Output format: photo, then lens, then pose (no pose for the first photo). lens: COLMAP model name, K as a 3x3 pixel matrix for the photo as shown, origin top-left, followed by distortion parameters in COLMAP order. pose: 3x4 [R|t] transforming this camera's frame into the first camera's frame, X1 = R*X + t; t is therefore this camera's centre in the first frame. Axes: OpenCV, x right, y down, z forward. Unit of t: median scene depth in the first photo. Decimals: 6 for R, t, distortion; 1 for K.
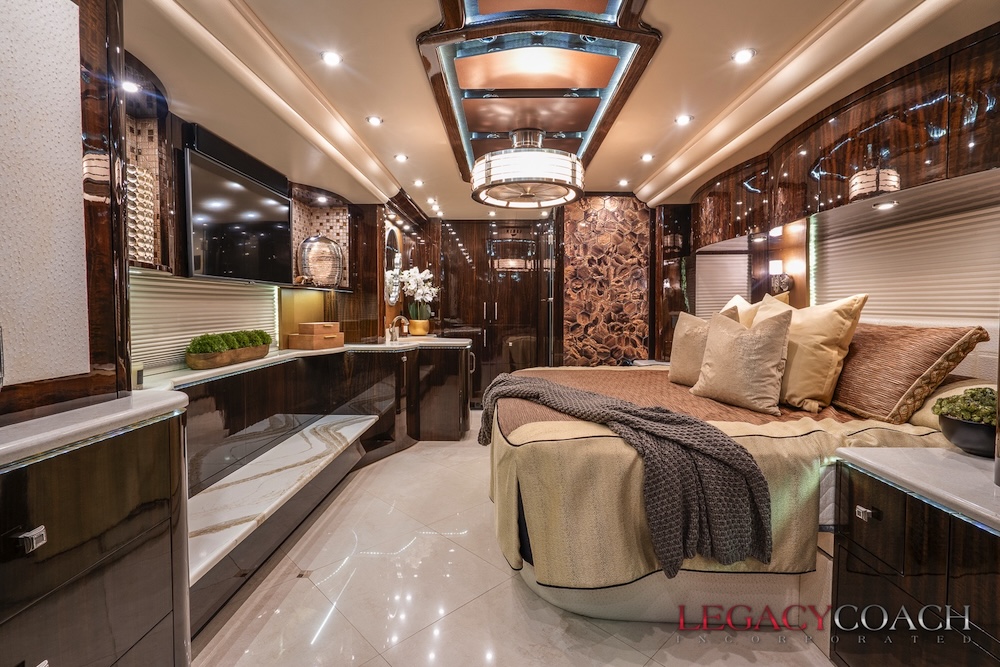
lens RADIAL K [[451.9, 0, 474.1], [0, 451.9, 345.2], [0, 0, 1]] dist [0.000495, 0.000490]
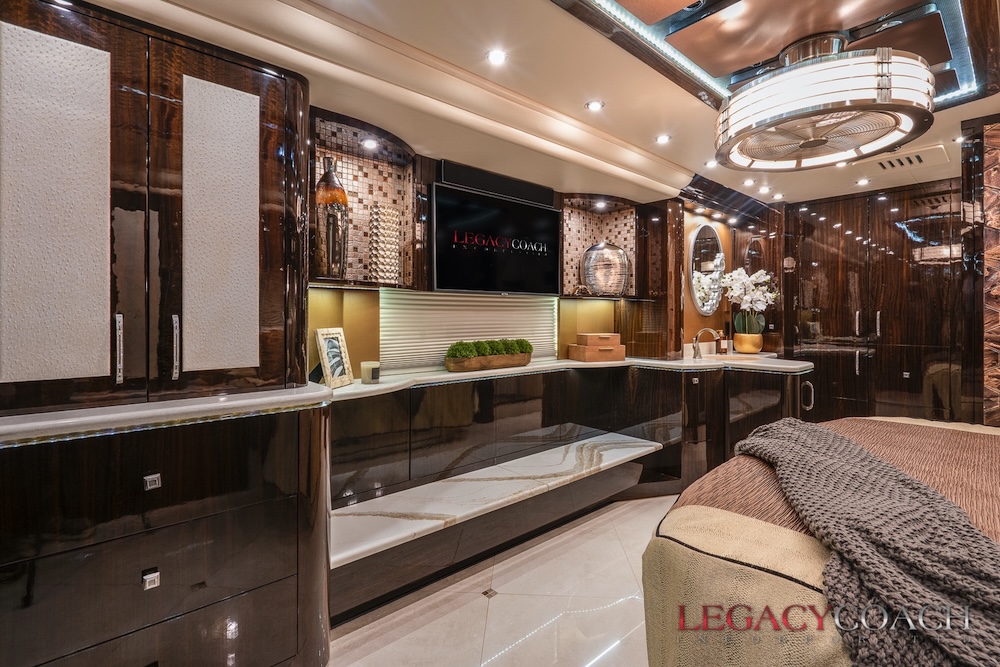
lens RADIAL K [[451.2, 0, 499.8], [0, 451.2, 332.7], [0, 0, 1]] dist [-0.001977, 0.001013]
pose [[0.704244, 0.027453, -0.709427, 0.186356], [-0.062151, 0.997800, -0.023084, -0.016990], [0.707232, 0.060349, 0.704401, 0.183753]]
